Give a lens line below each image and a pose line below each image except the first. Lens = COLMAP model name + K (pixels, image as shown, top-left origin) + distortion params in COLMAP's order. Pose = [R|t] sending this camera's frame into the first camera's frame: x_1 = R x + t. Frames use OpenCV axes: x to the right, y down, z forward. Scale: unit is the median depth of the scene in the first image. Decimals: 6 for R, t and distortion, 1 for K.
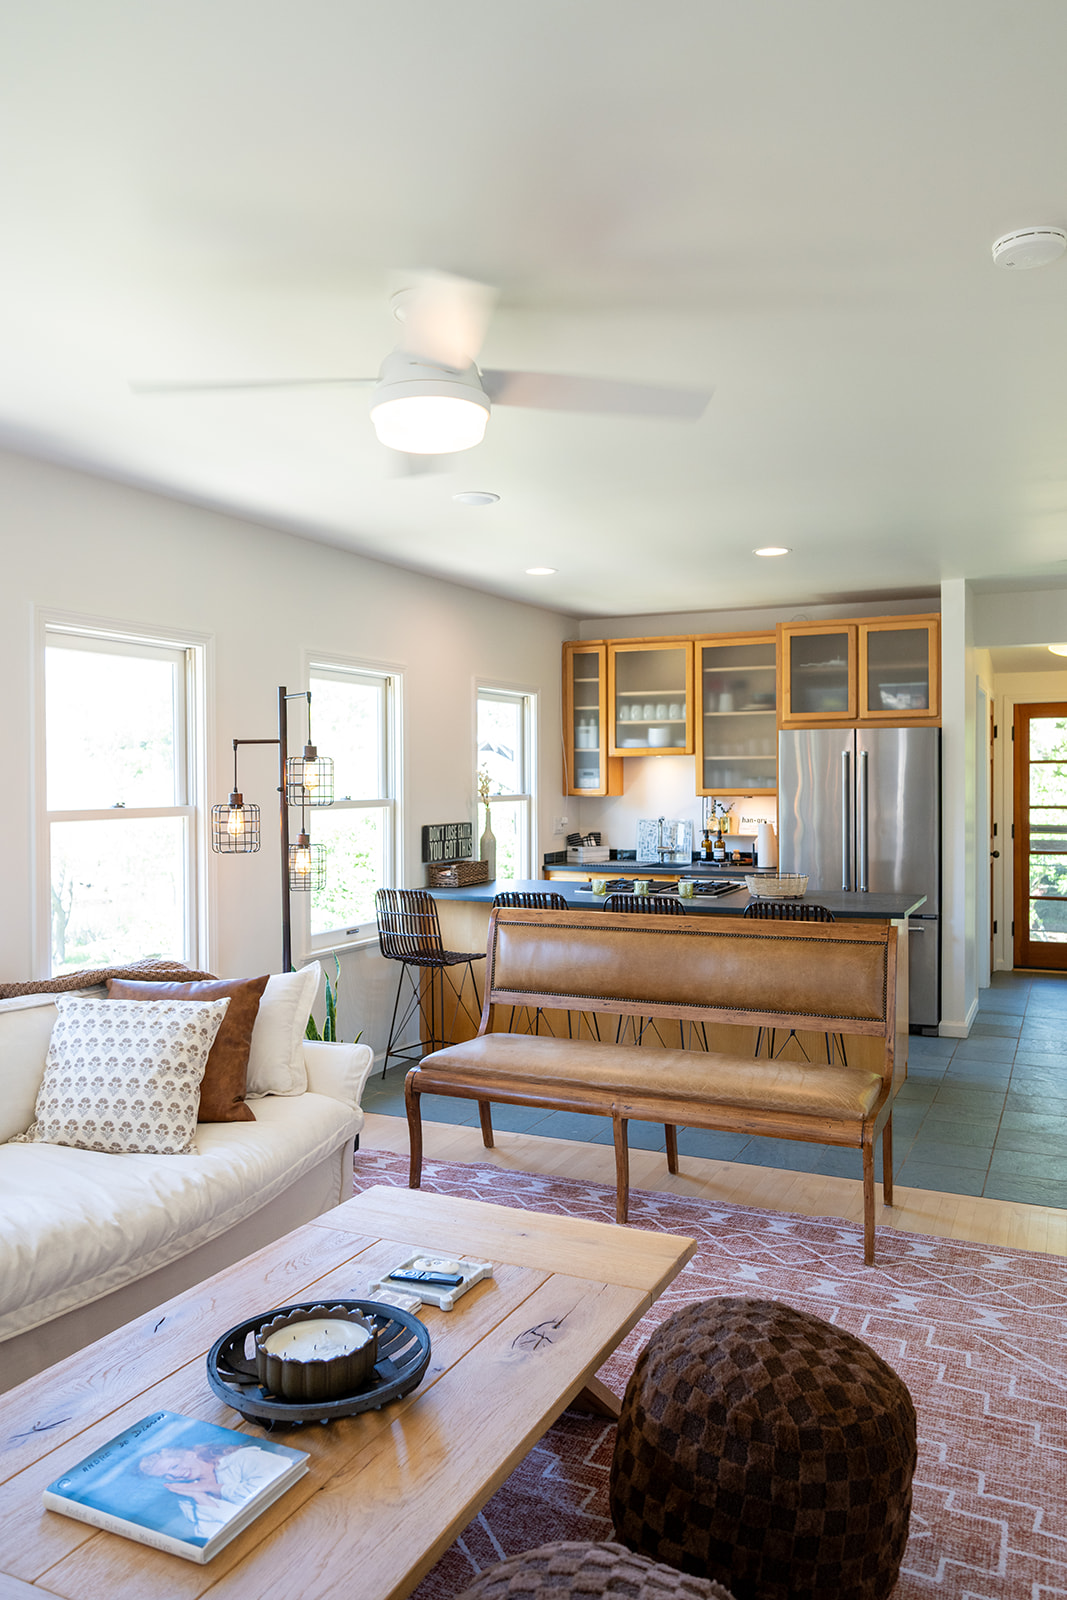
lens RADIAL K [[1152.2, 0, 543.5], [0, 1152.2, 808.4], [0, 0, 1]] dist [-0.003359, 0.011082]
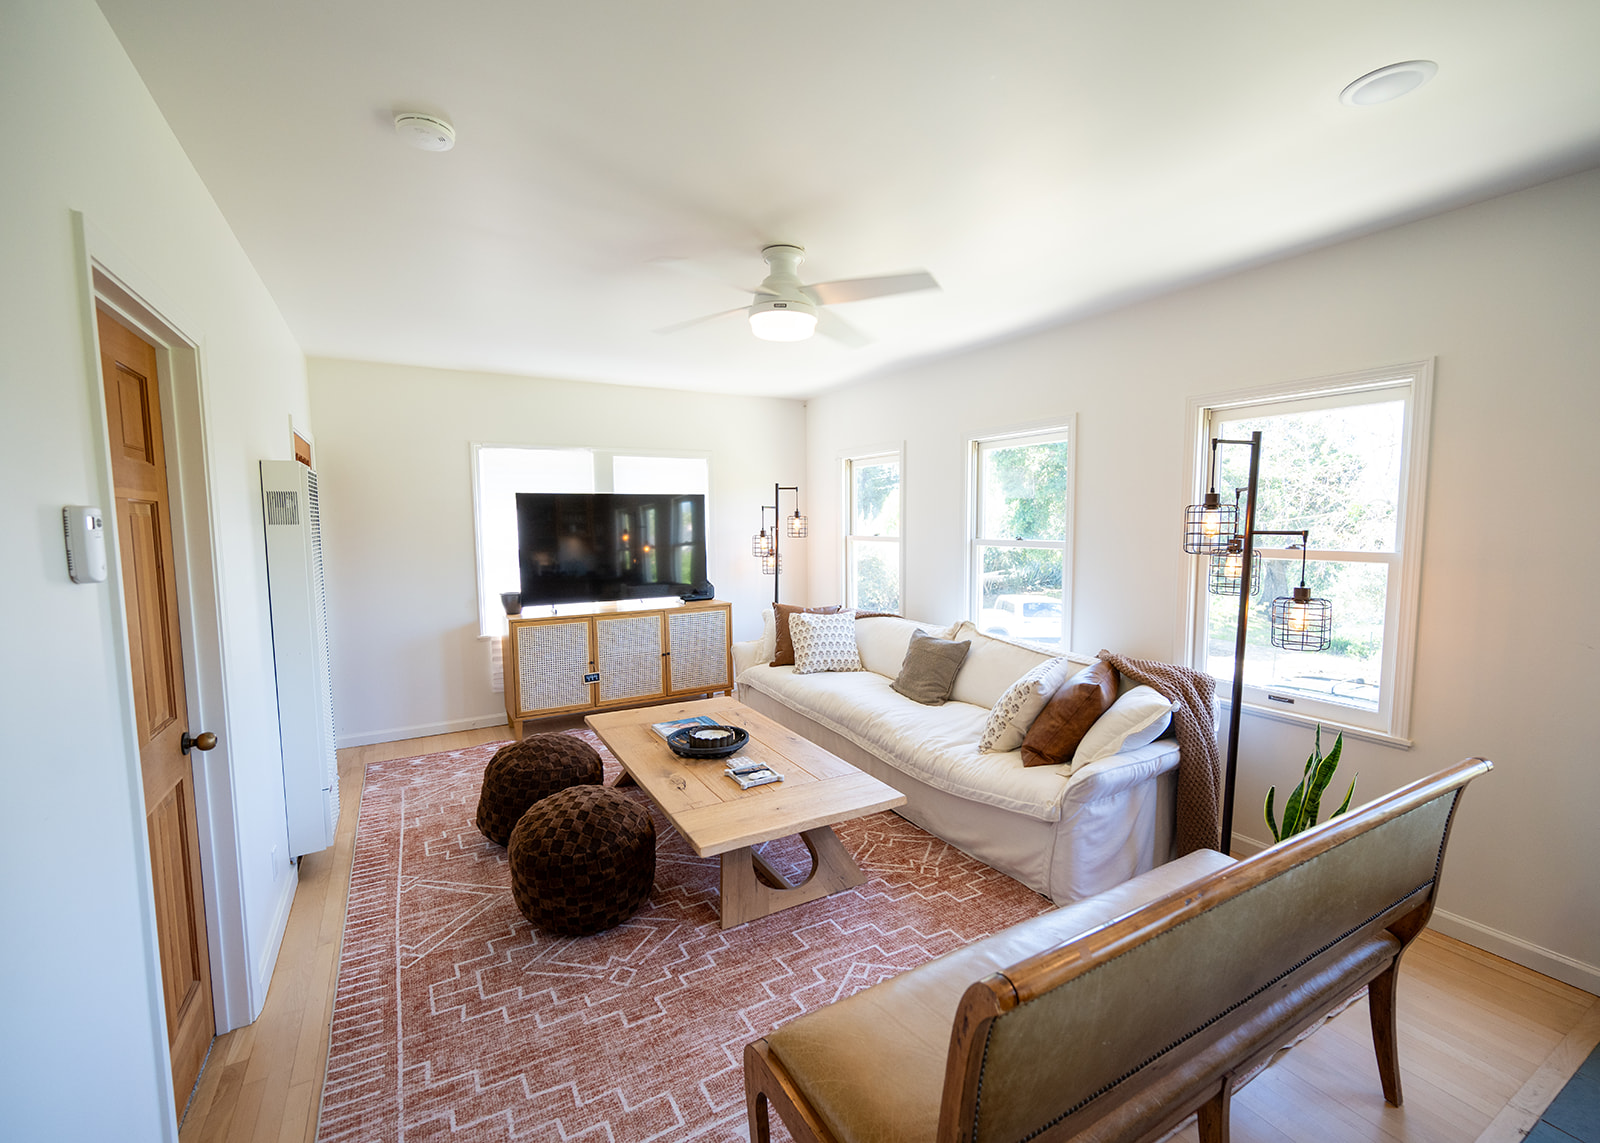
lens RADIAL K [[691.8, 0, 803.9], [0, 691.8, 584.5], [0, 0, 1]] dist [0.002101, -0.000985]
pose [[-0.574834, 0.087348, -0.813594, 0.438456], [-0.013250, 0.993162, 0.115988, -0.036783], [0.818163, 0.077454, -0.569746, 0.933494]]
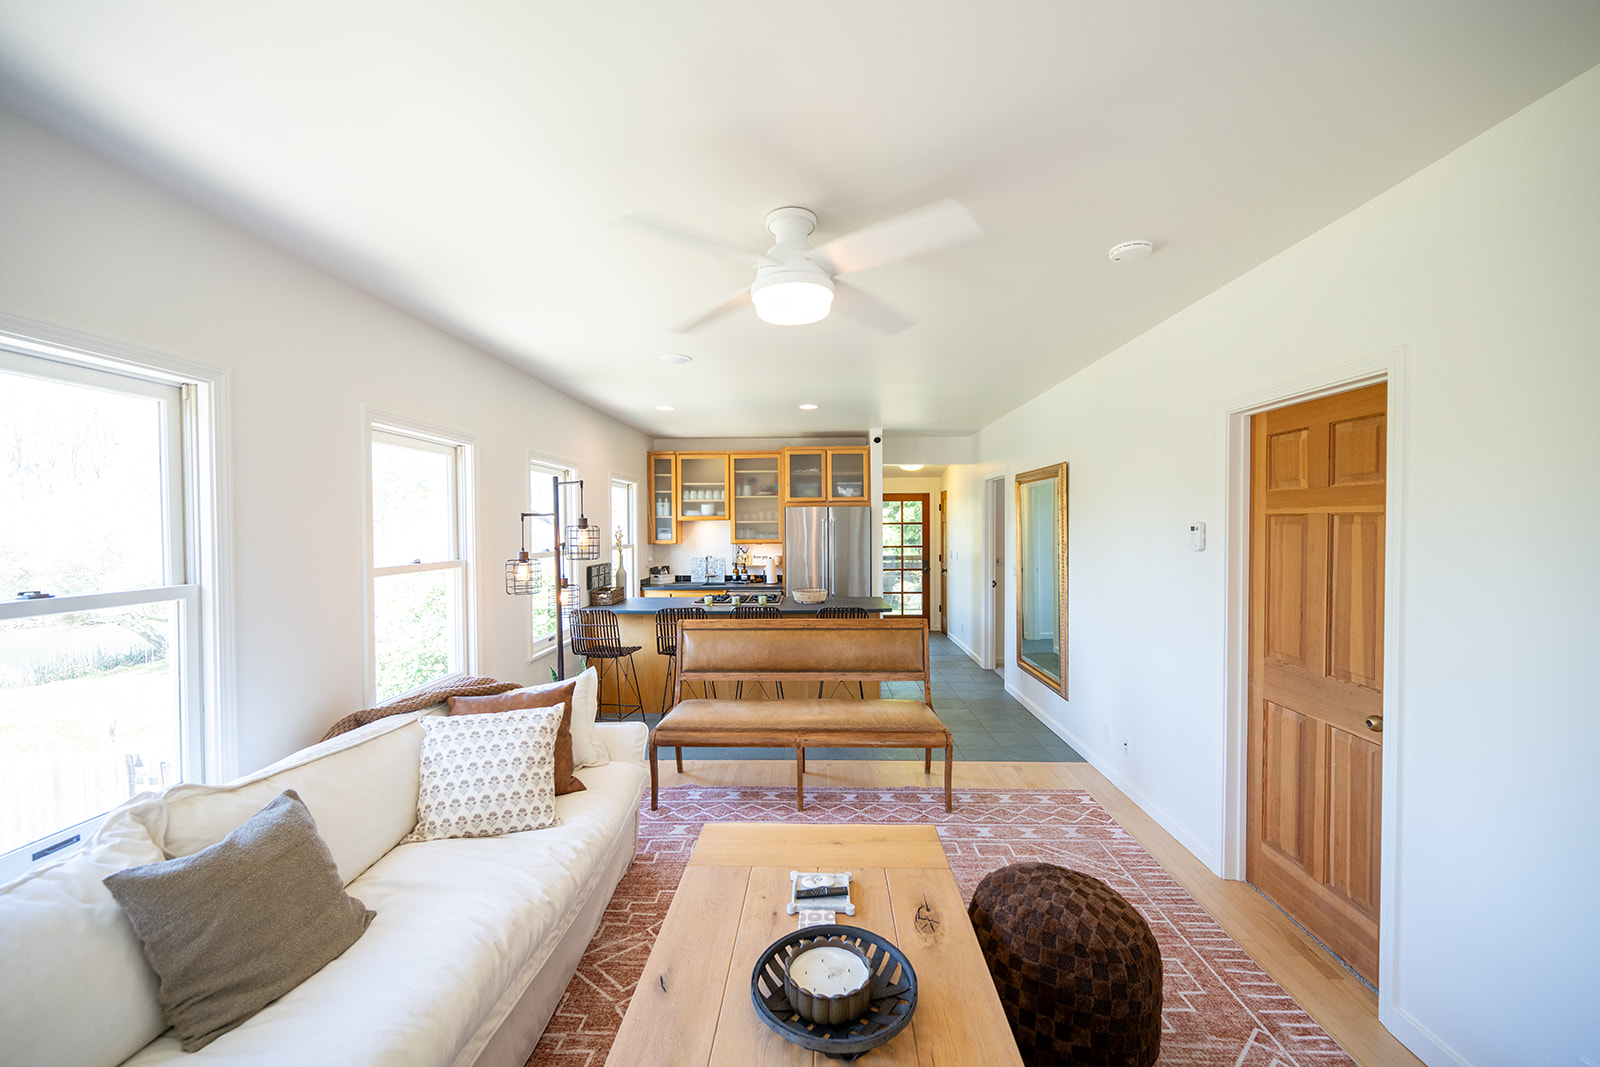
lens RADIAL K [[627.5, 0, 804.2], [0, 627.5, 537.4], [0, 0, 1]] dist [-0.000715, 0.000614]
pose [[0.917802, -0.008787, 0.396942, -0.229085], [0.013383, 0.999872, -0.008809, -0.017070], [-0.396814, 0.013398, 0.917801, 0.146944]]
